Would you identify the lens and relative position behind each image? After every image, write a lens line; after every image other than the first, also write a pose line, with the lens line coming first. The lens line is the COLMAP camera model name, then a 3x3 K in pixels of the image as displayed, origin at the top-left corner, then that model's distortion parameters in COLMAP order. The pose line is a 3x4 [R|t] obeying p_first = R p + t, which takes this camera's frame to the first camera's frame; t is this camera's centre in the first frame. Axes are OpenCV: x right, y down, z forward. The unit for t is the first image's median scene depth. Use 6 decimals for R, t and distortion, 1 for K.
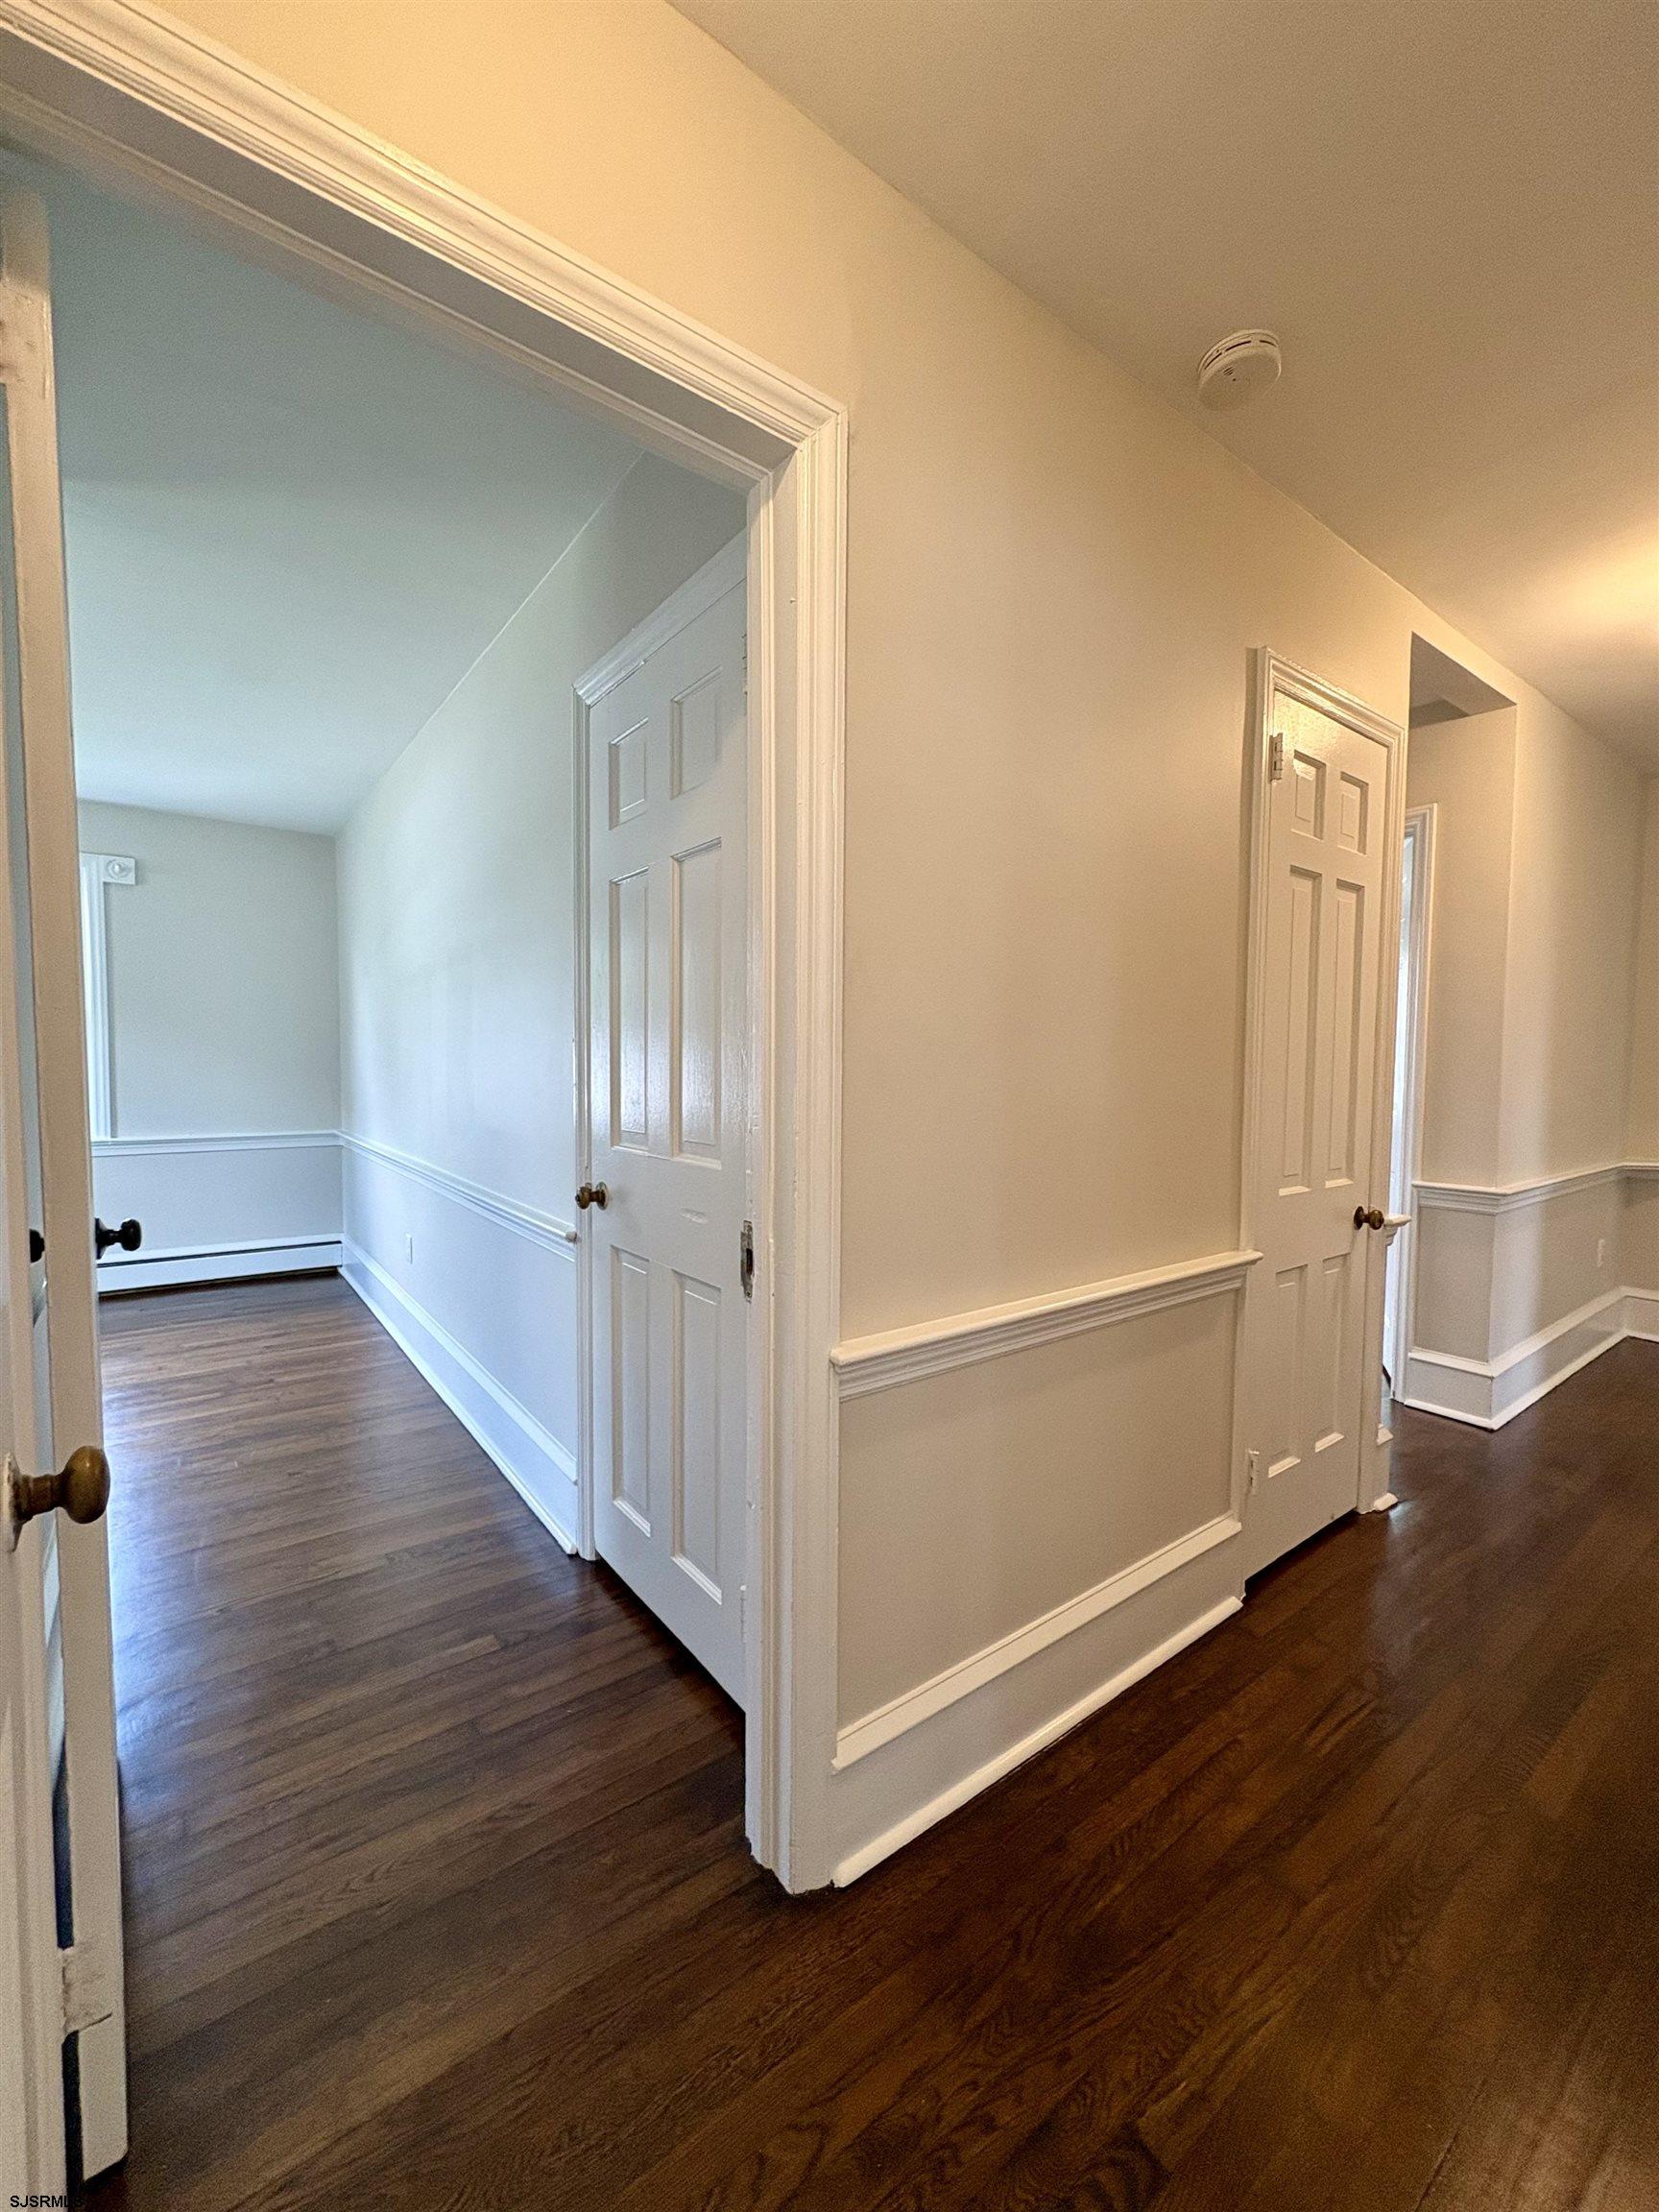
lens RADIAL K [[876.9, 0, 833.8], [0, 876.9, 1104.1], [0, 0, 1]] dist [-0.001768, -0.000143]
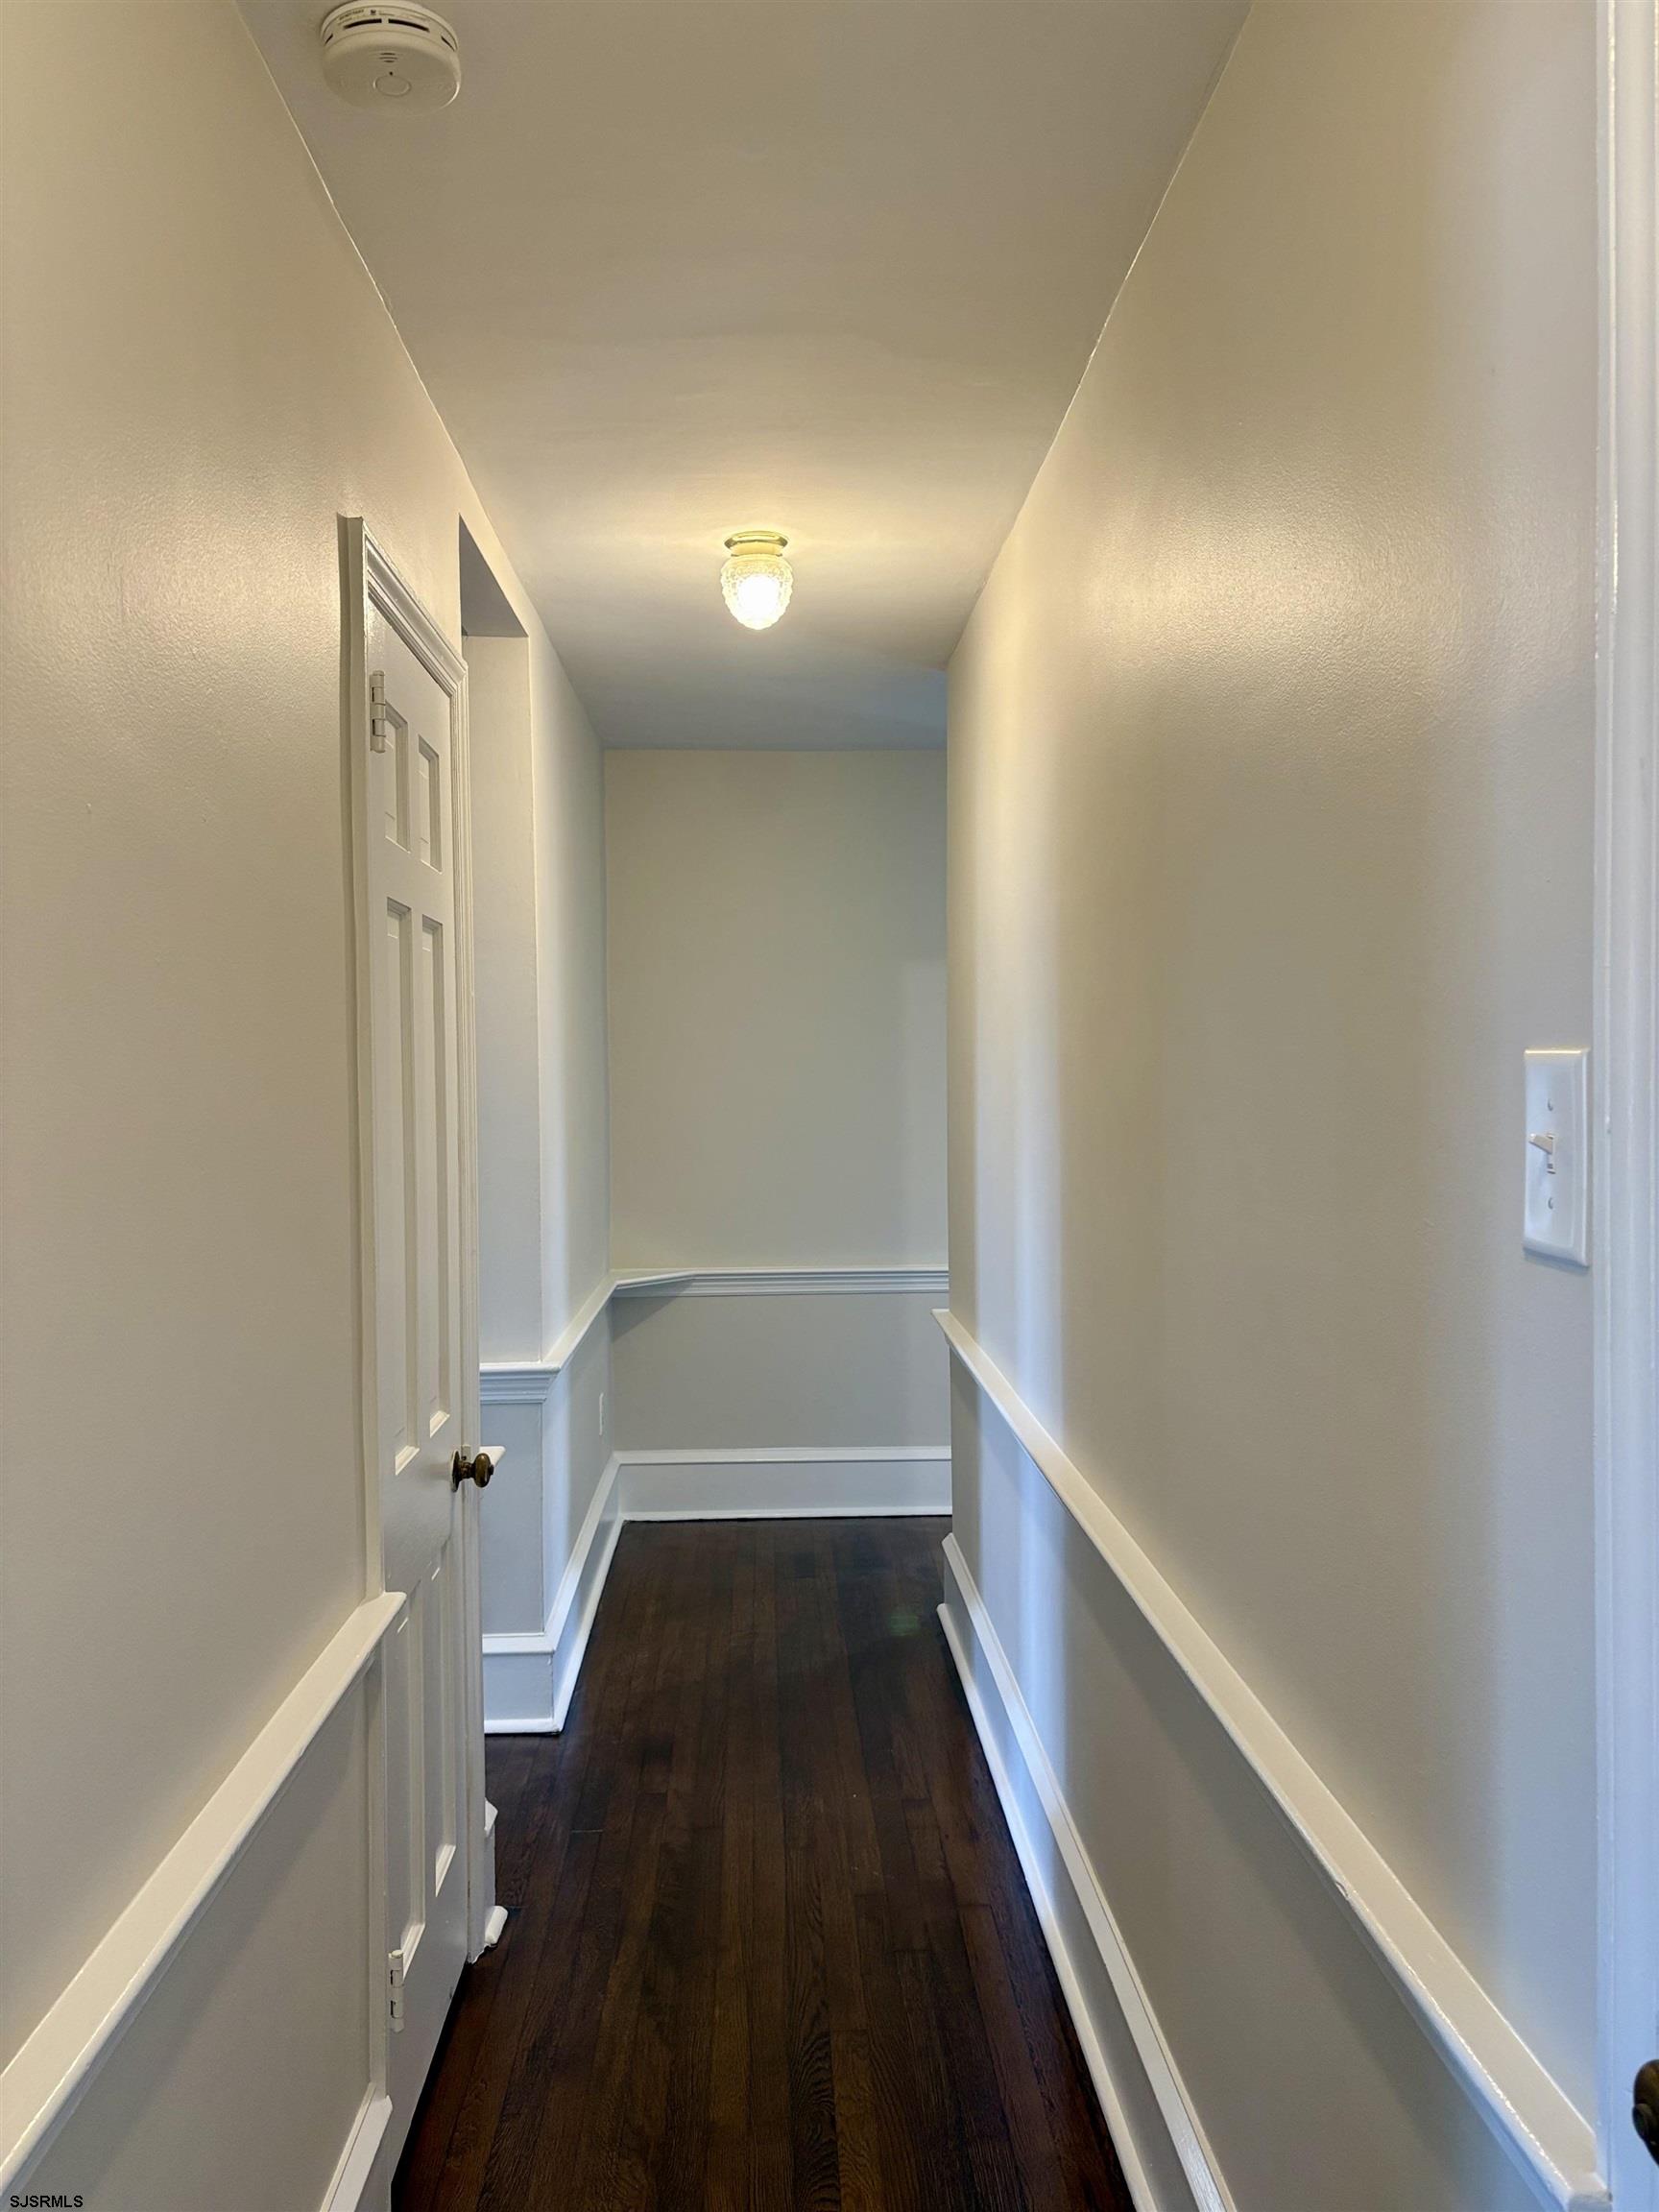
lens RADIAL K [[1676.1, 0, 831.7], [0, 1676.1, 1108.8], [0, 0, 1]] dist [0.026371, 0.007574]
pose [[0.564107, -0.028112, 0.825223, -0.200643], [0.050500, 0.998724, -0.000499, -0.103925], [-0.824156, 0.041955, 0.564806, 0.123807]]
